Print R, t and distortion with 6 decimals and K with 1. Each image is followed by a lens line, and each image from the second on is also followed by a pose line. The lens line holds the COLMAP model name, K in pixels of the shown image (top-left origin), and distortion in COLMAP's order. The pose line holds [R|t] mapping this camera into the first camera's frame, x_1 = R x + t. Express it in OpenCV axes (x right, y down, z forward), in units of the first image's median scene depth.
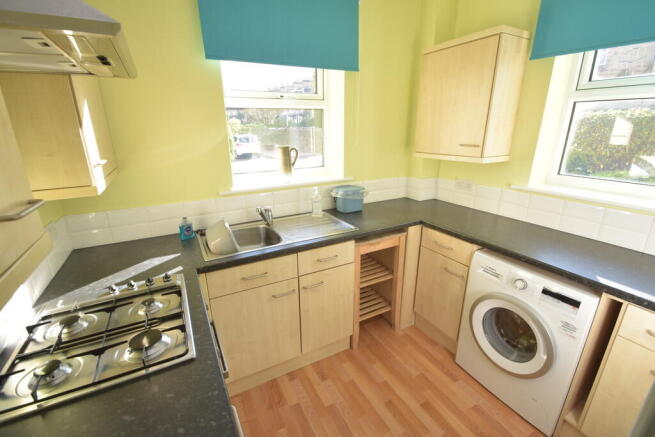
lens RADIAL K [[289.0, 0, 324.9], [0, 289.0, 220.2], [0, 0, 1]] dist [0.001269, 0.000078]
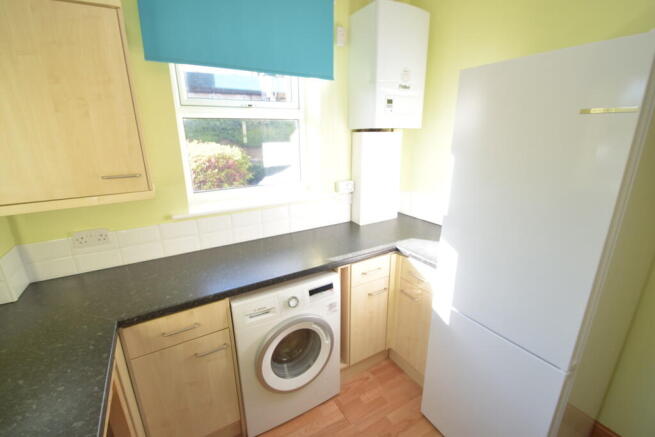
lens RADIAL K [[289.0, 0, 324.9], [0, 289.0, 220.2], [0, 0, 1]] dist [0.001269, 0.000078]
pose [[-0.047219, -0.273404, 0.960740, -0.161774], [0.315711, 0.908423, 0.274033, -0.216763], [-0.947680, 0.316256, 0.043422, 0.618599]]
